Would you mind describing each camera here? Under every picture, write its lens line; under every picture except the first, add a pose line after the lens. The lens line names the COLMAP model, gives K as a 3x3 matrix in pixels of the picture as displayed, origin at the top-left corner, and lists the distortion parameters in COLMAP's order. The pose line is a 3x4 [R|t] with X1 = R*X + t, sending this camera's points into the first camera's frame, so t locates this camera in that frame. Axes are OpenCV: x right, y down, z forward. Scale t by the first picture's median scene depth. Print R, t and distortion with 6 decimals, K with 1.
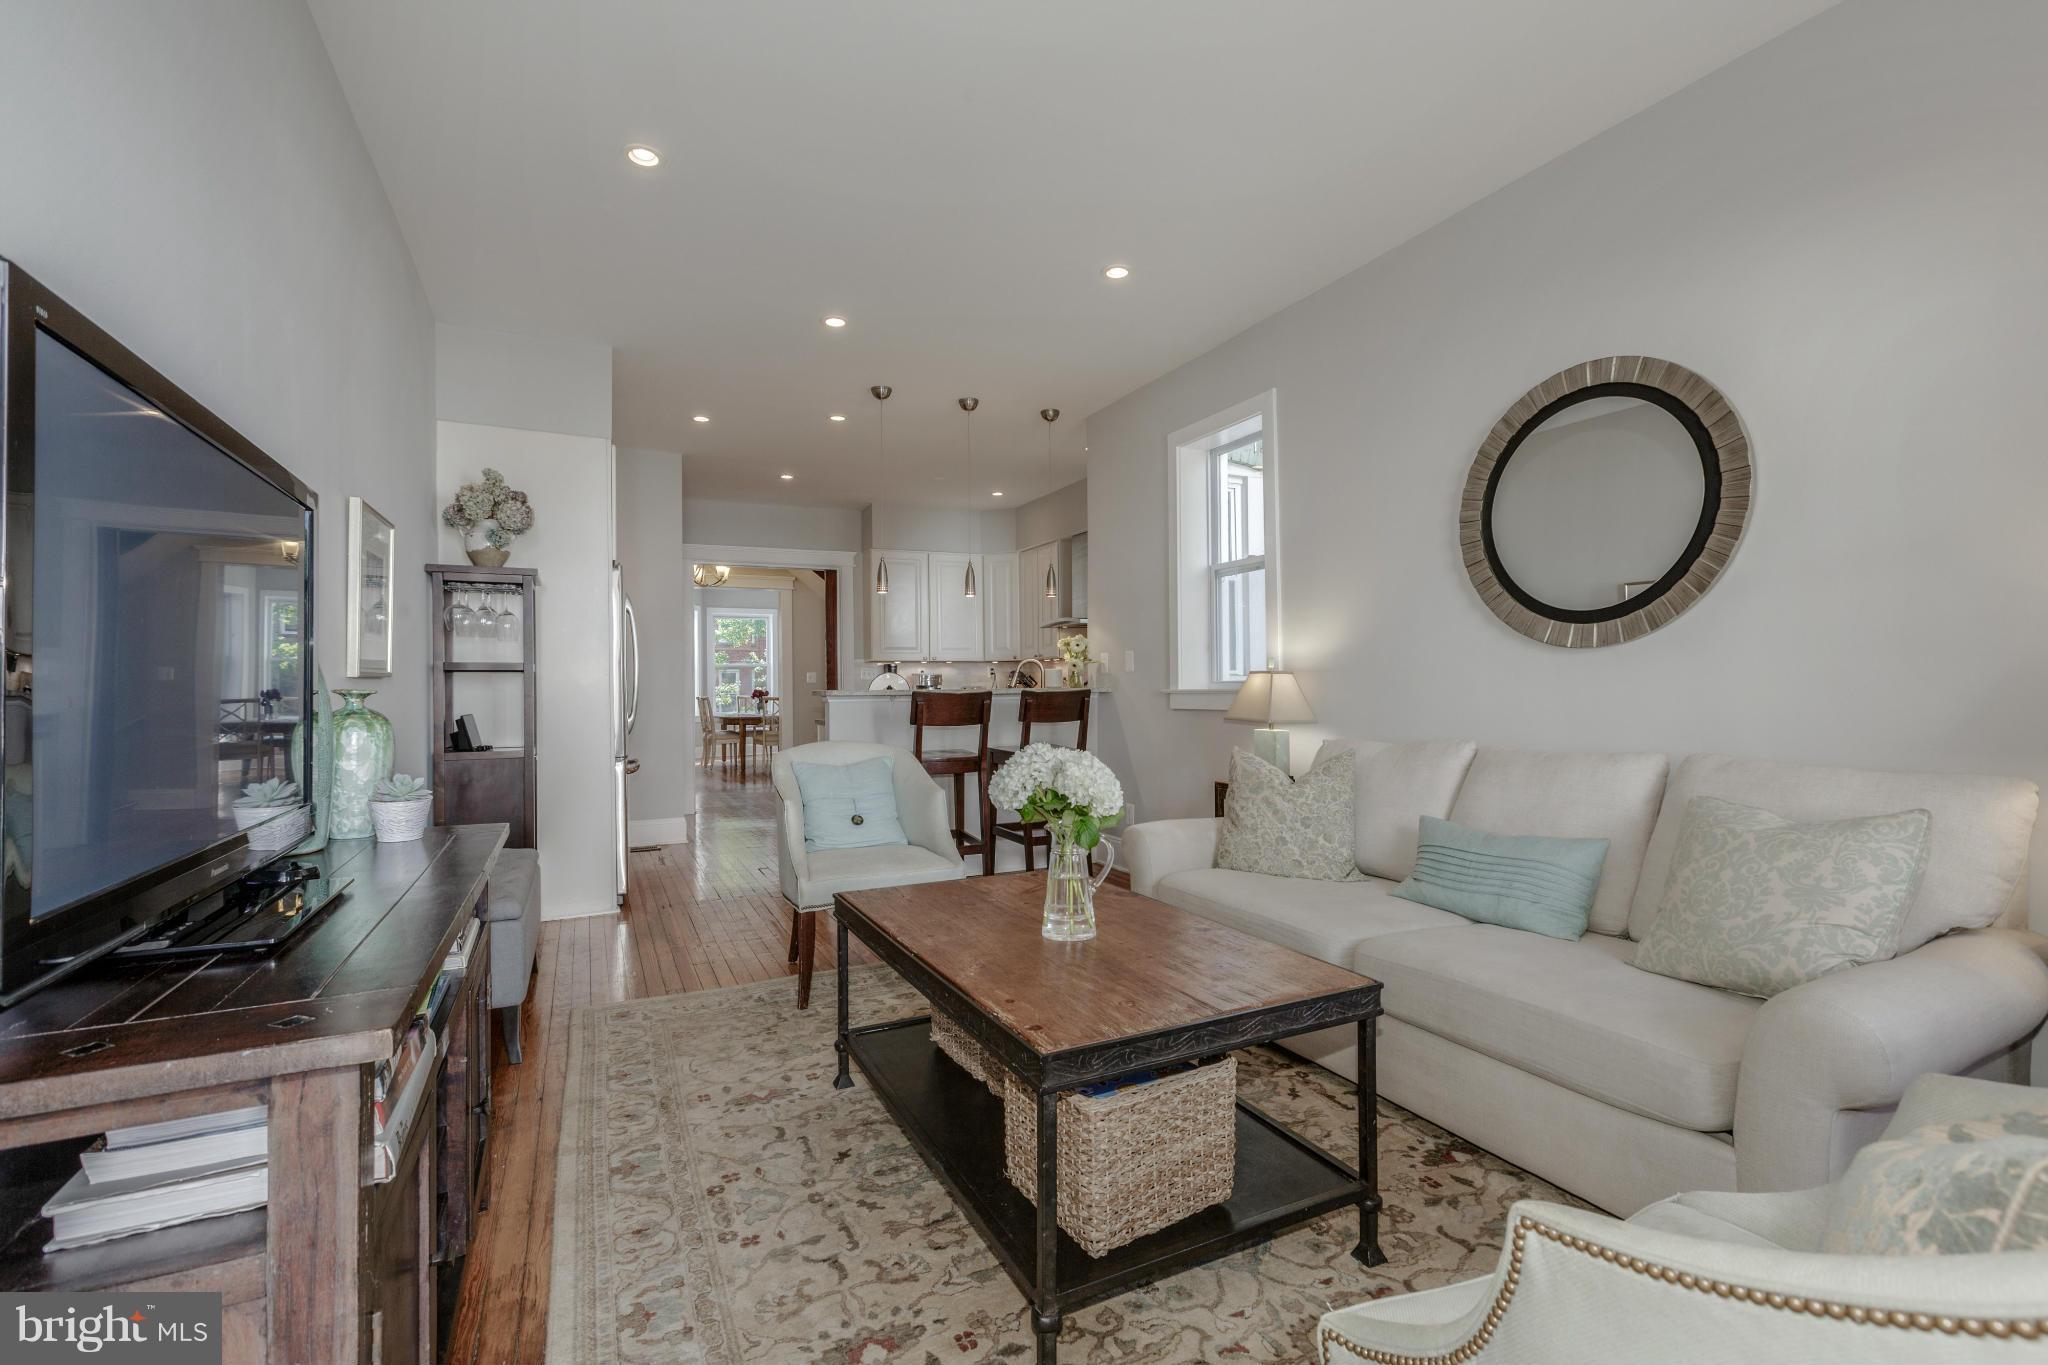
lens RADIAL K [[903.4, 0, 1026.9], [0, 903.4, 679.2], [0, 0, 1]] dist [-0.001422, 0.000475]
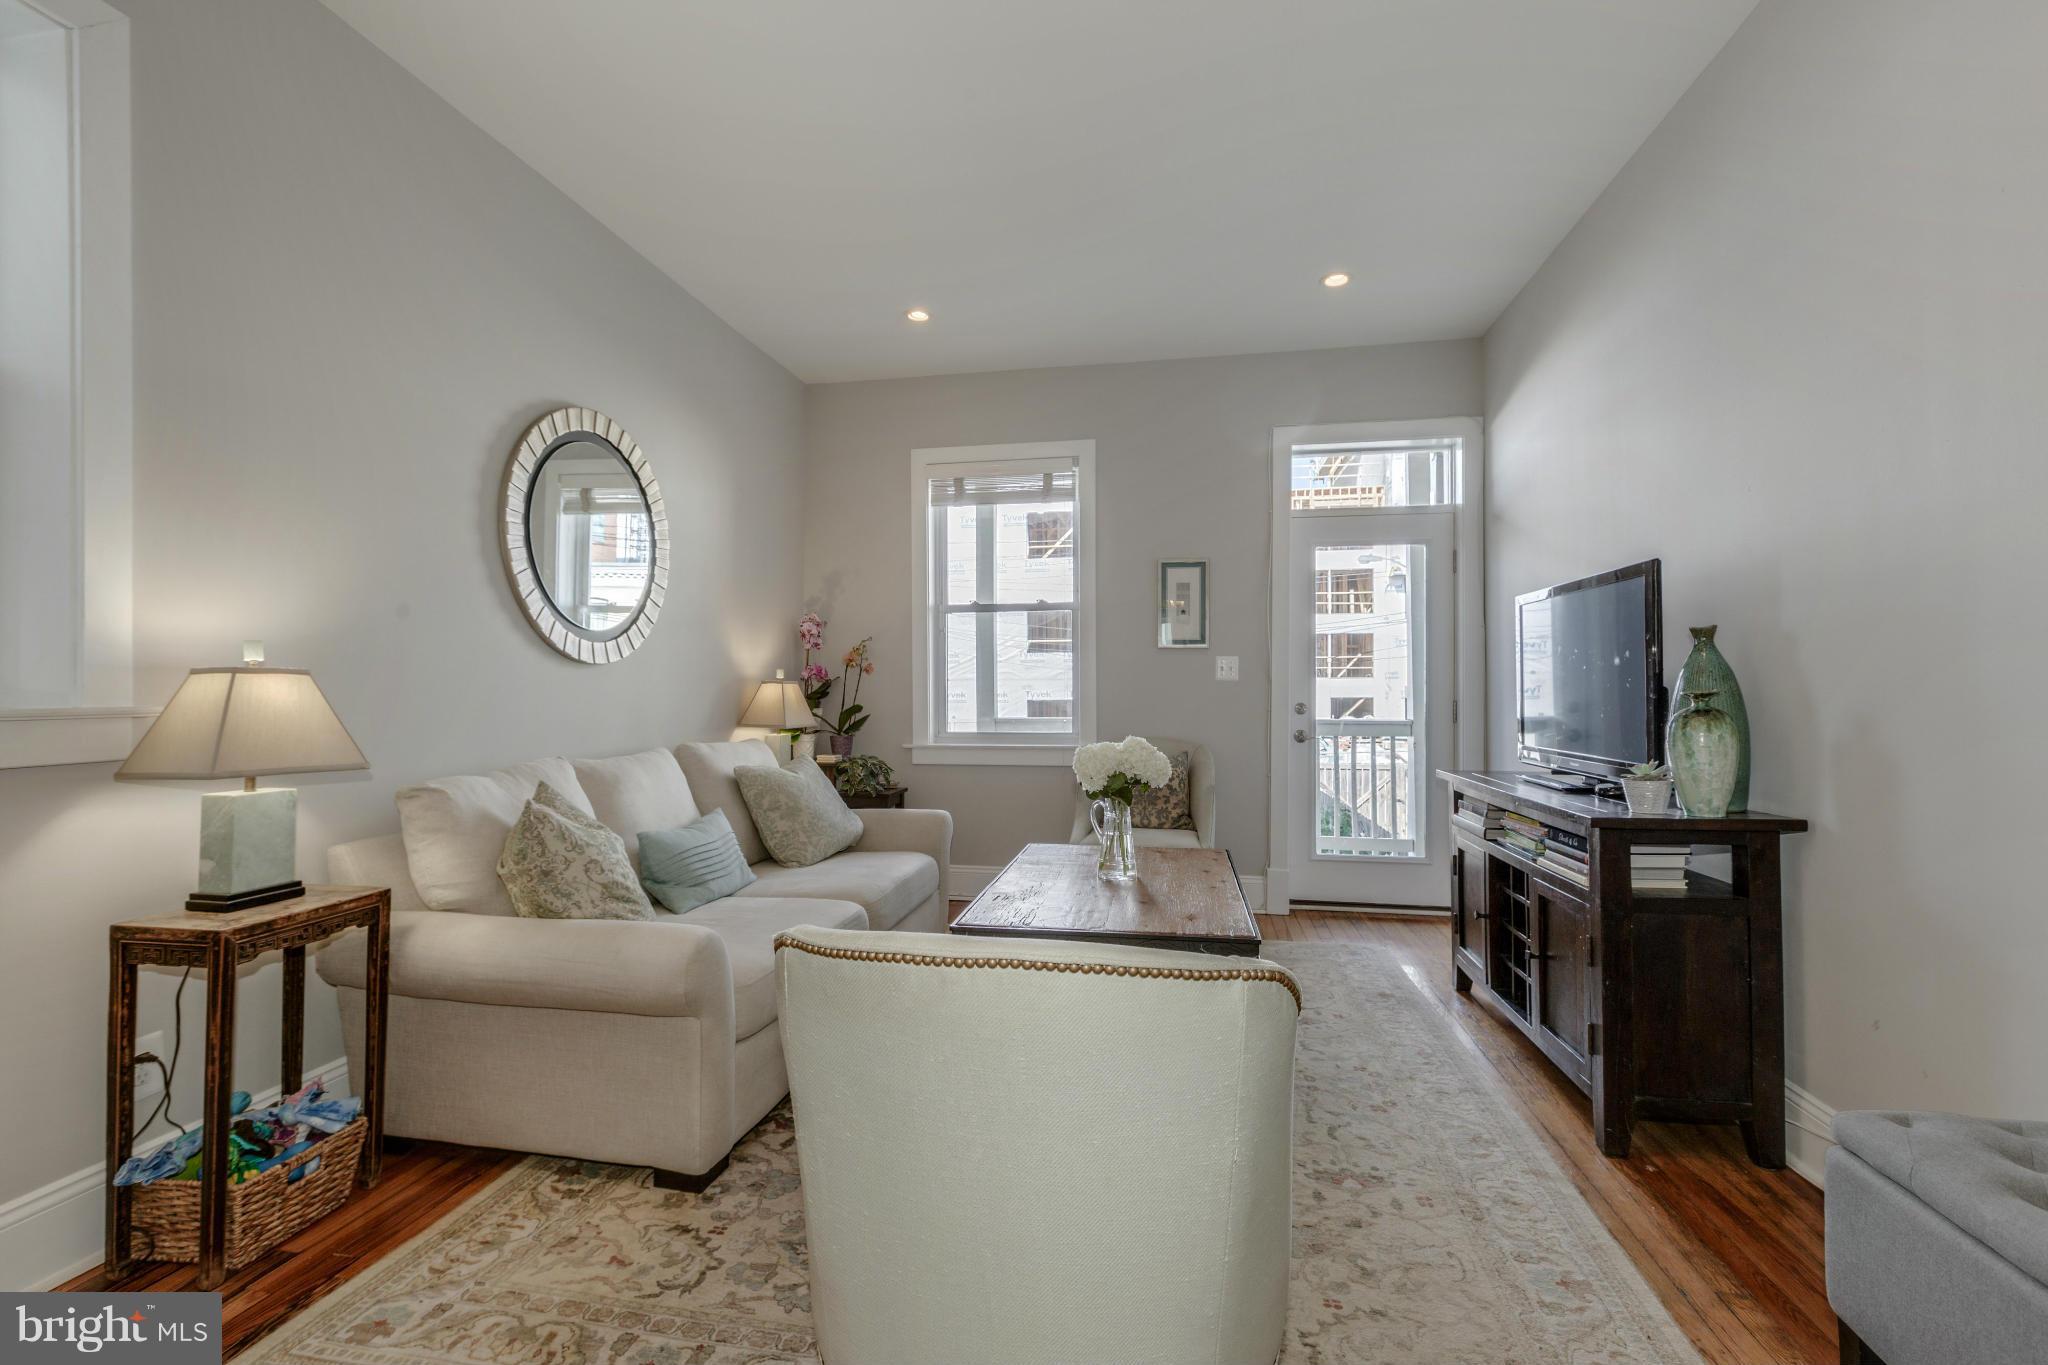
lens RADIAL K [[903.4, 0, 1020.4], [0, 903.4, 684.6], [0, 0, 1]] dist [-0.001422, 0.000475]
pose [[-0.804686, 0.017517, 0.593442, -0.591920], [0.008779, 0.999806, -0.017608, 0.016354], [-0.593635, -0.008959, -0.804684, 1.995286]]
